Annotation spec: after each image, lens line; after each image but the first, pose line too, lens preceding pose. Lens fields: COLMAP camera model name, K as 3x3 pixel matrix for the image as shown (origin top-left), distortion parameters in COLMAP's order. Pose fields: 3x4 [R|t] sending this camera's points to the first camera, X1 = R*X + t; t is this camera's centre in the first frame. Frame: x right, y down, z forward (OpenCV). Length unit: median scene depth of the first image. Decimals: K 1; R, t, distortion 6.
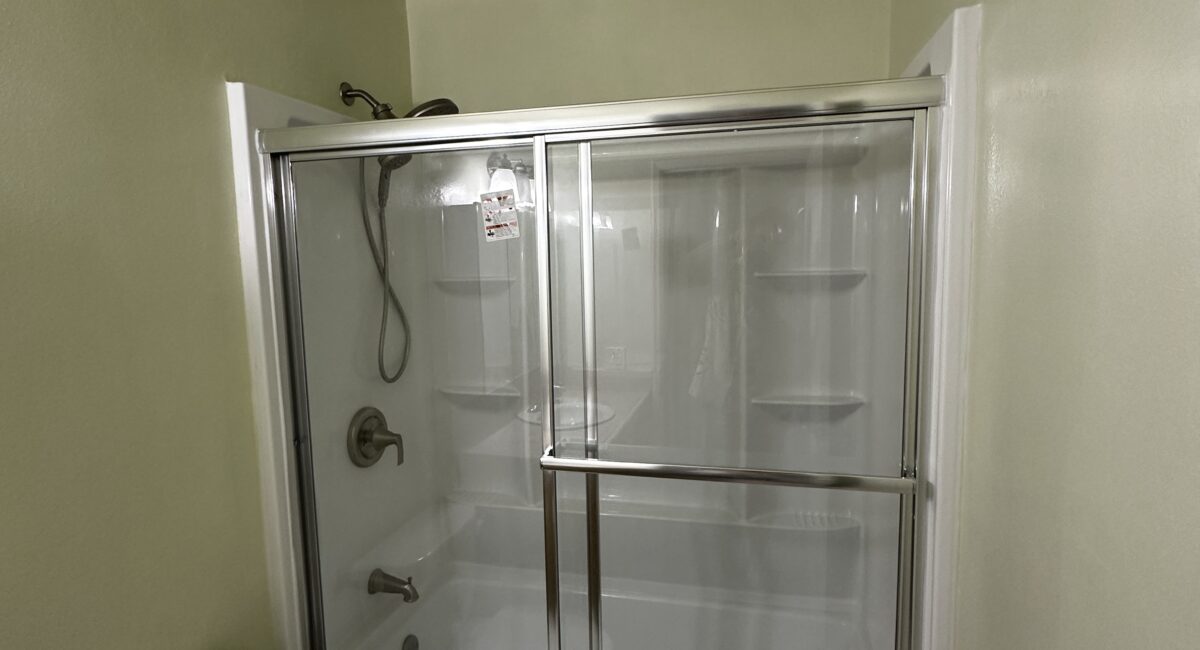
lens RADIAL K [[596.8, 0, 602.9], [0, 596.8, 327.7], [0, 0, 1]] dist [0.004458, -0.000431]
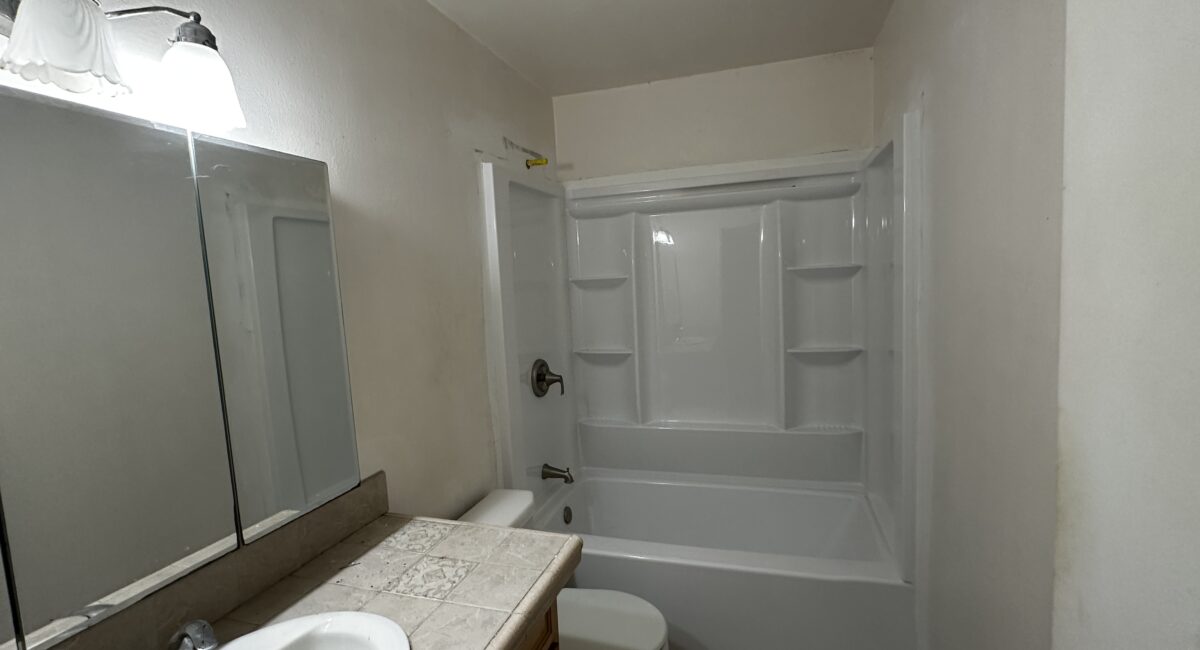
lens RADIAL K [[548.3, 0, 597.0], [0, 548.3, 335.5], [0, 0, 1]] dist [-0.001718, -0.000769]
pose [[0.998380, -0.021651, -0.052611, -0.167023], [0.021109, 0.999719, -0.010831, 0.089990], [0.052831, 0.009703, 0.998556, -0.438212]]
